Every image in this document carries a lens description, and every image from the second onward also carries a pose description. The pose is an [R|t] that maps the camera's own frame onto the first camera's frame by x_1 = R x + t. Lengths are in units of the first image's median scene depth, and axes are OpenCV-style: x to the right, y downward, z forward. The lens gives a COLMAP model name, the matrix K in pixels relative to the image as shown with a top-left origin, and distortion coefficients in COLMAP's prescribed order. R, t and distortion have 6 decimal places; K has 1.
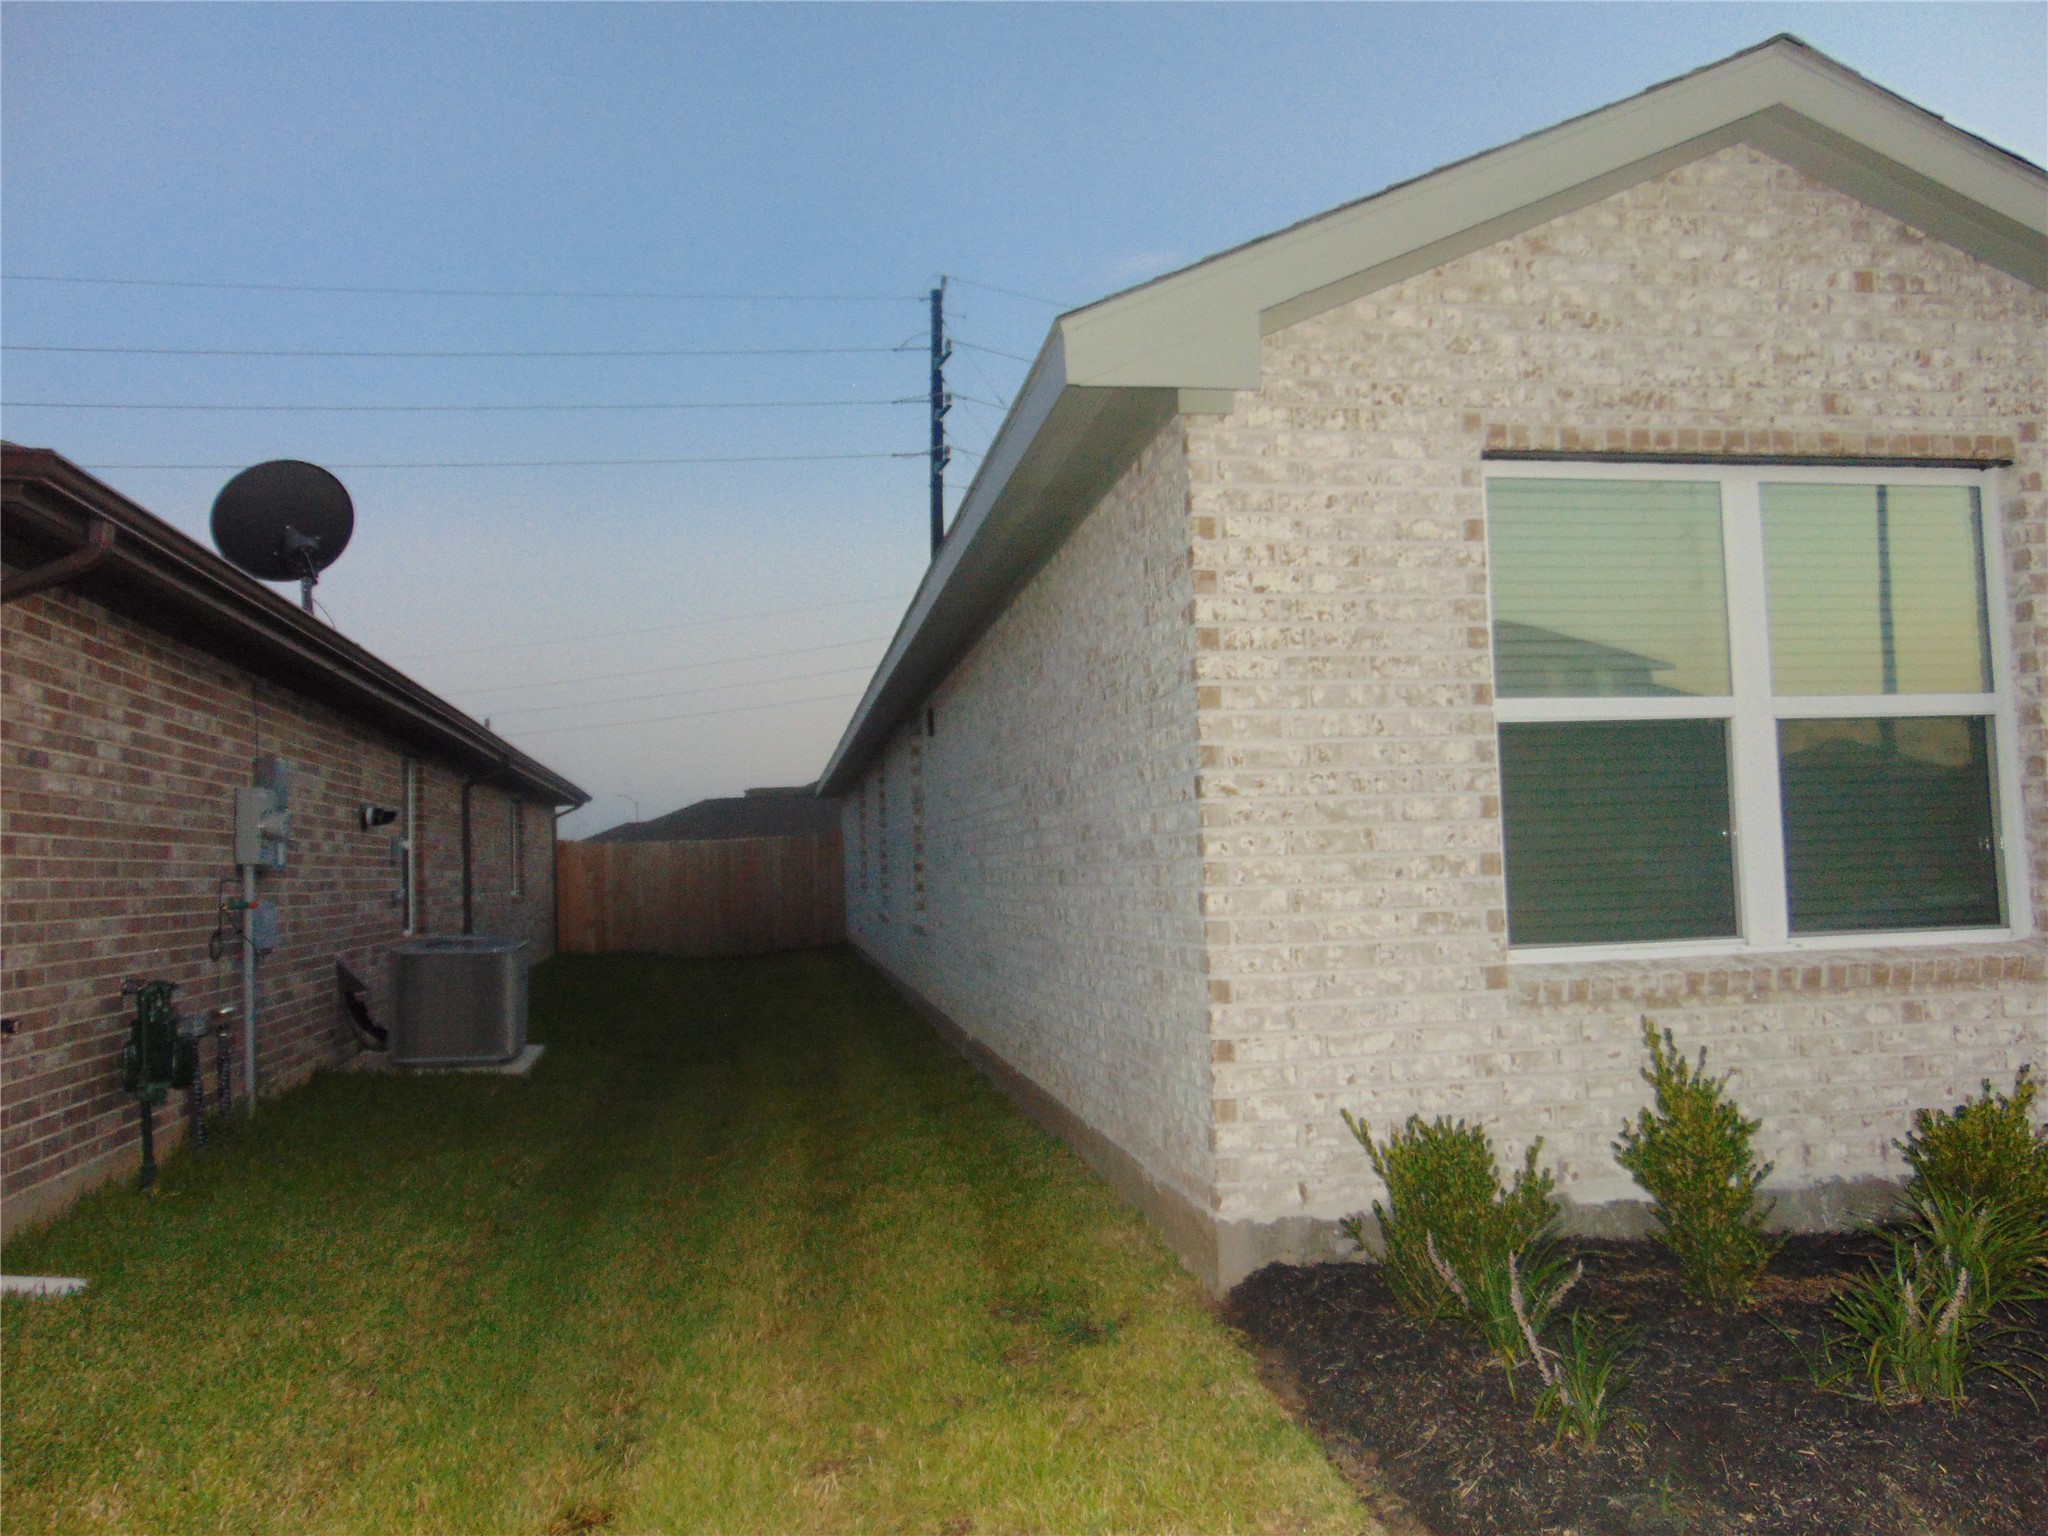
lens RADIAL K [[1506.0, 0, 1022.8], [0, 1506.0, 776.8], [0, 0, 1]] dist [-0.025908, 0.039340]
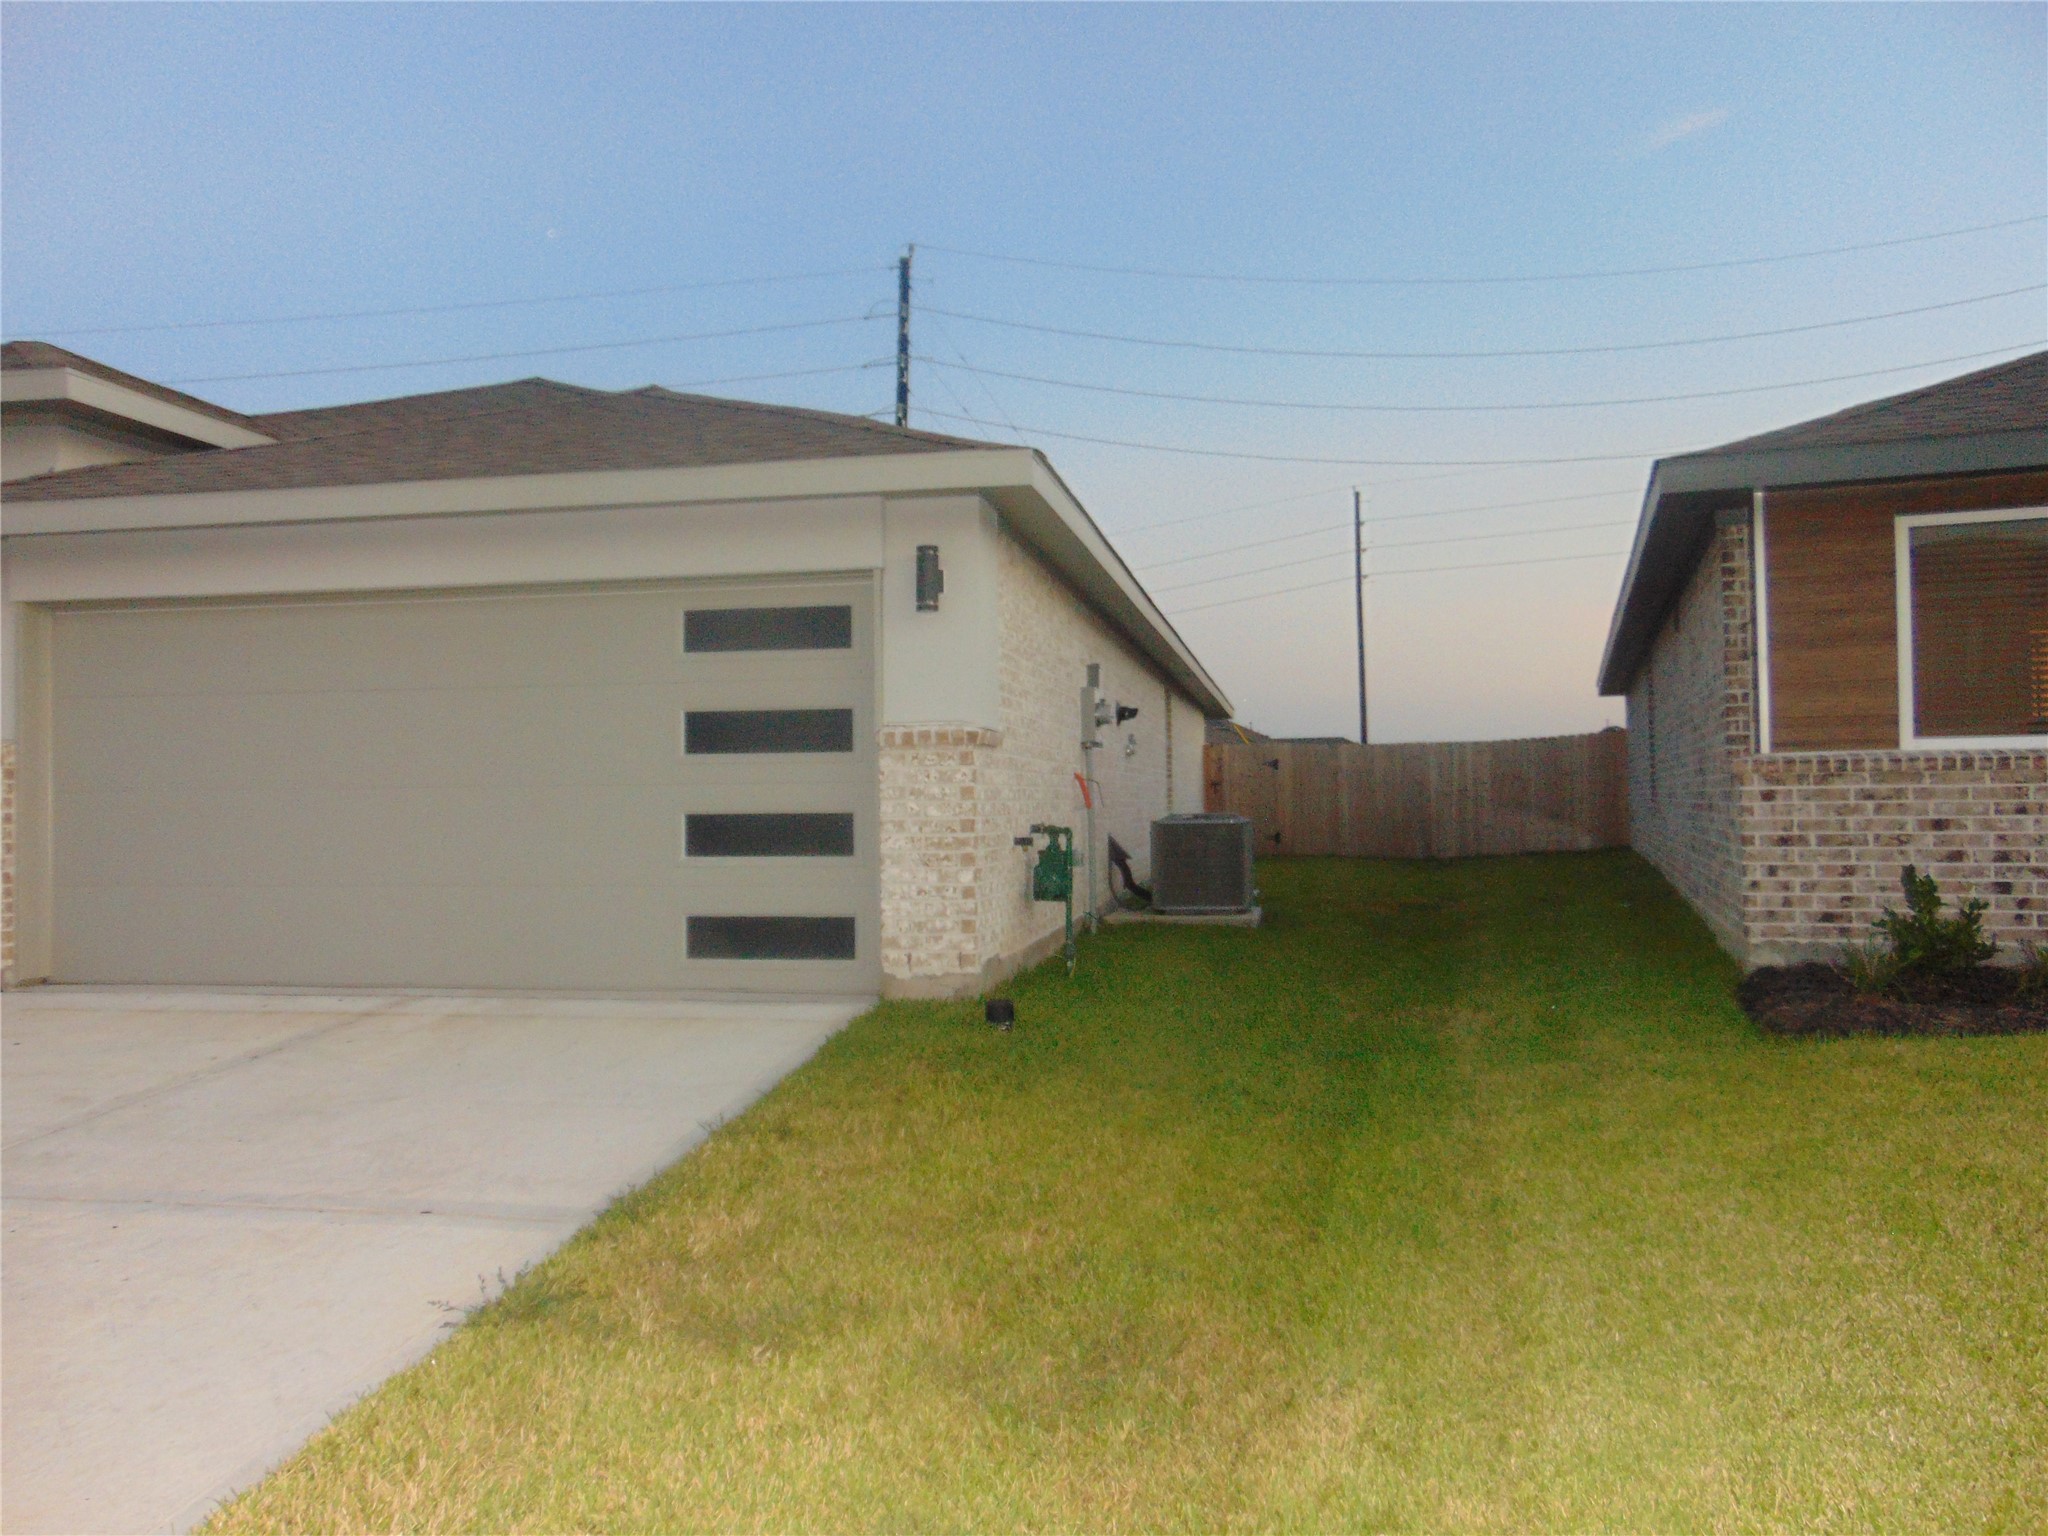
lens RADIAL K [[1506.0, 0, 1036.2], [0, 1506.0, 768.6], [0, 0, 1]] dist [-0.025908, 0.039340]
pose [[0.943799, 0.019513, -0.329942, 2.936255], [-0.003862, 0.998839, 0.048025, -0.071884], [0.330496, -0.044052, 0.942779, -0.026922]]
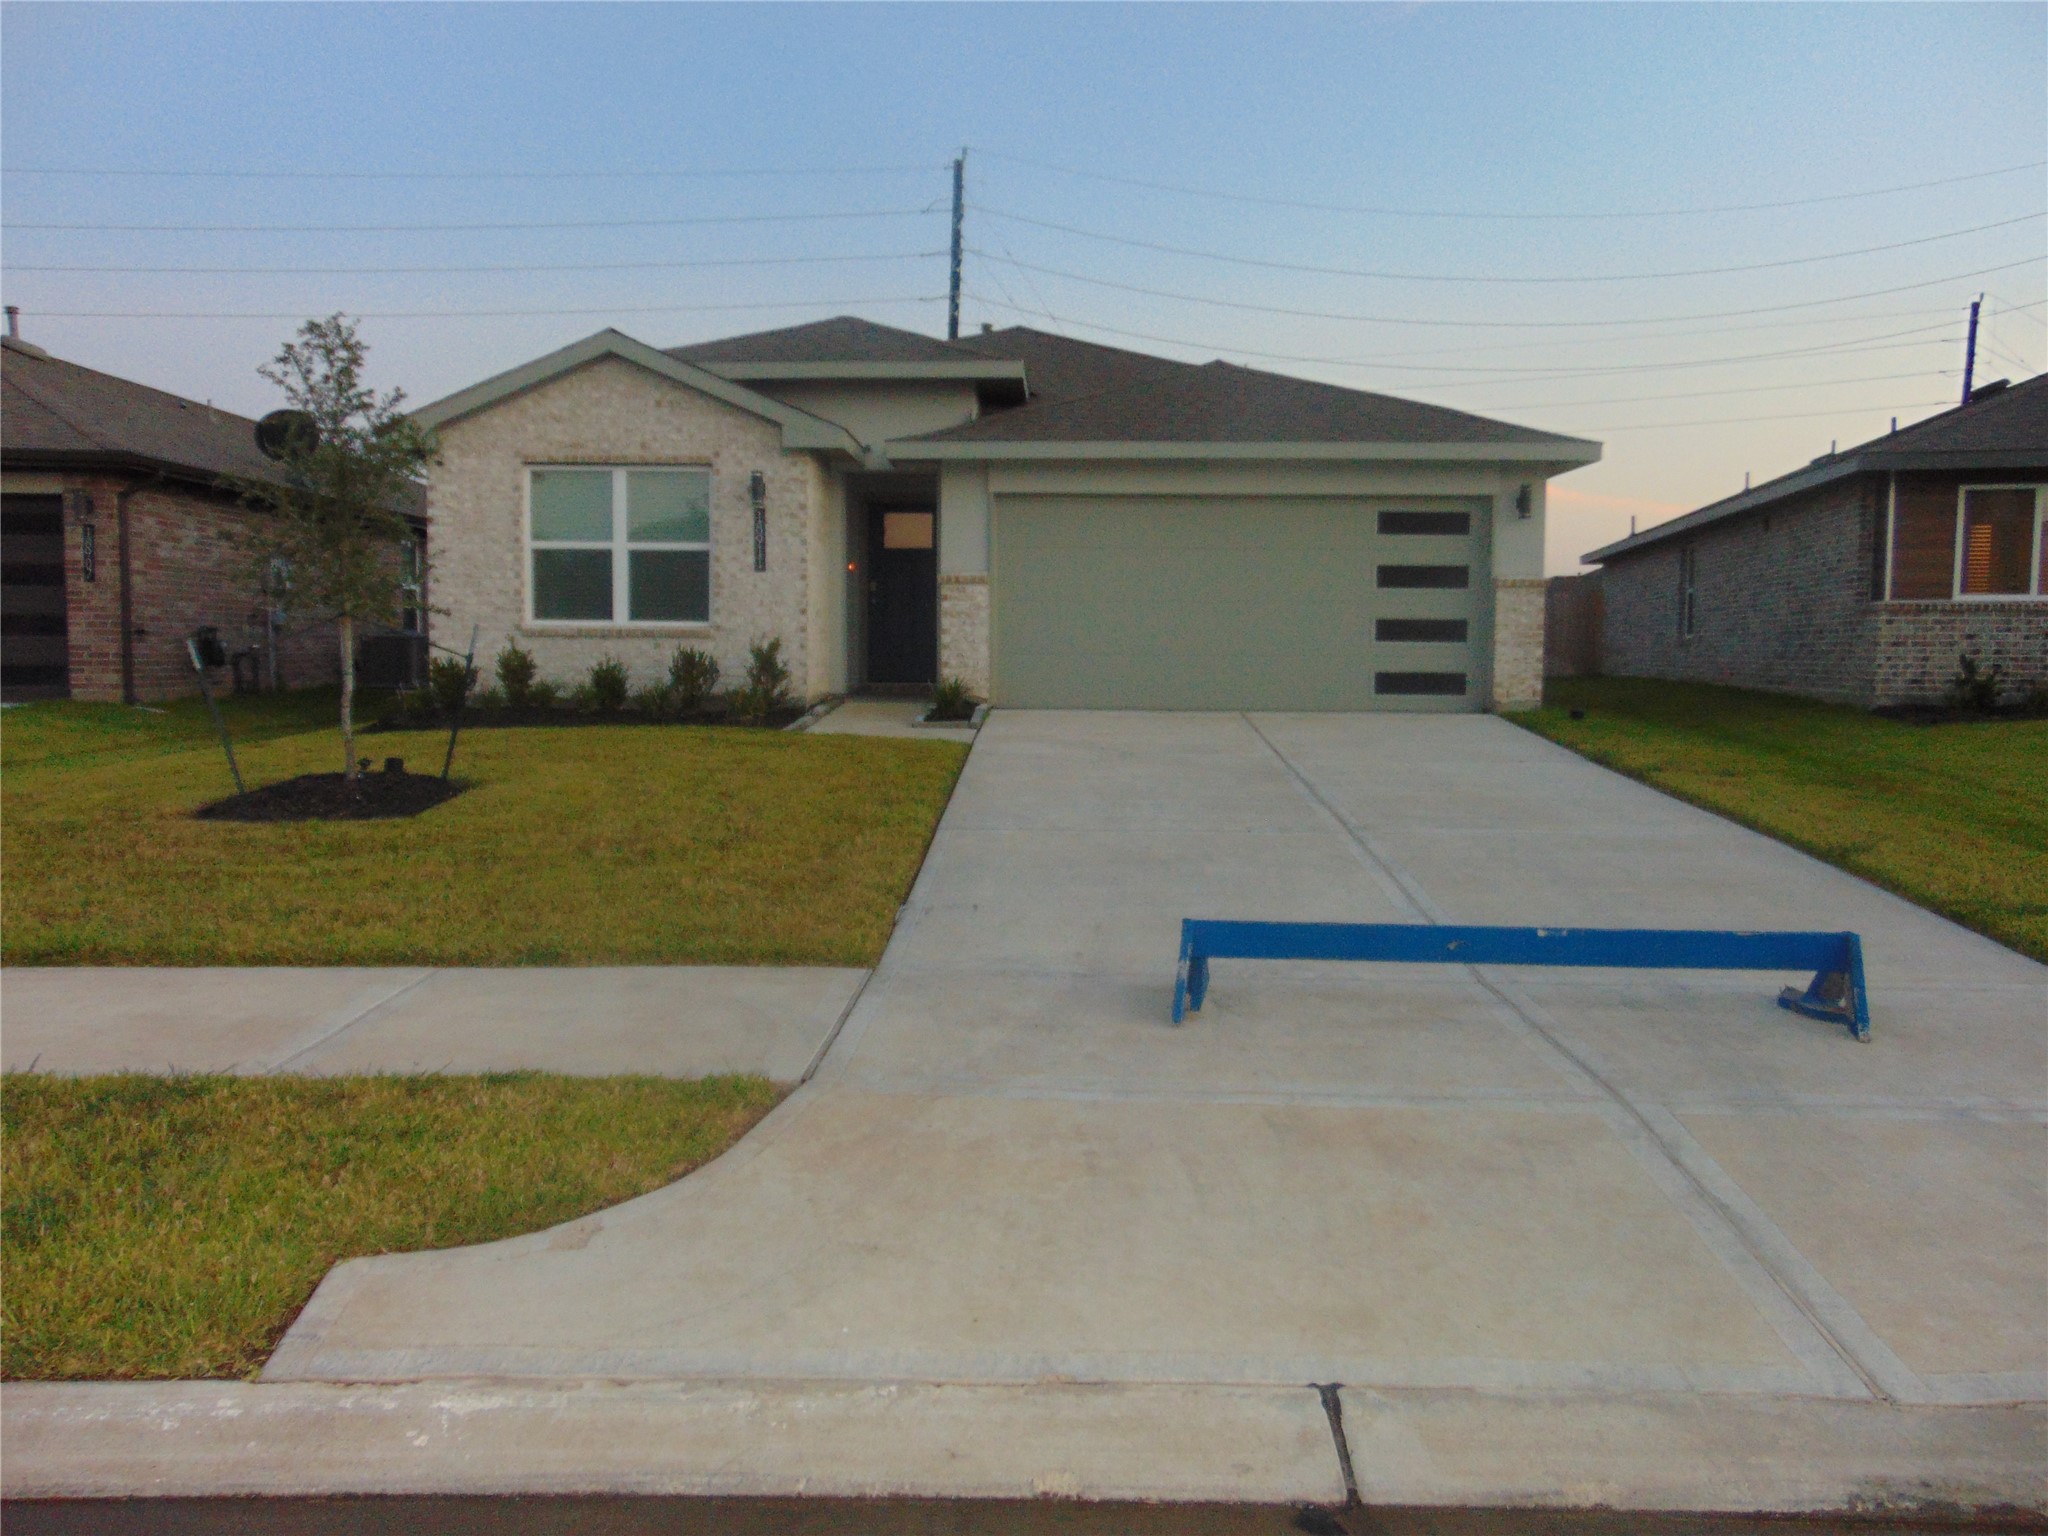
lens RADIAL K [[1506.0, 0, 1018.5], [0, 1506.0, 758.0], [0, 0, 1]] dist [-0.025908, 0.039340]
pose [[0.979718, 0.057037, -0.192094, 1.902540], [-0.030676, 0.990026, 0.137505, -0.064377], [0.198021, -0.128823, 0.971696, -1.885670]]
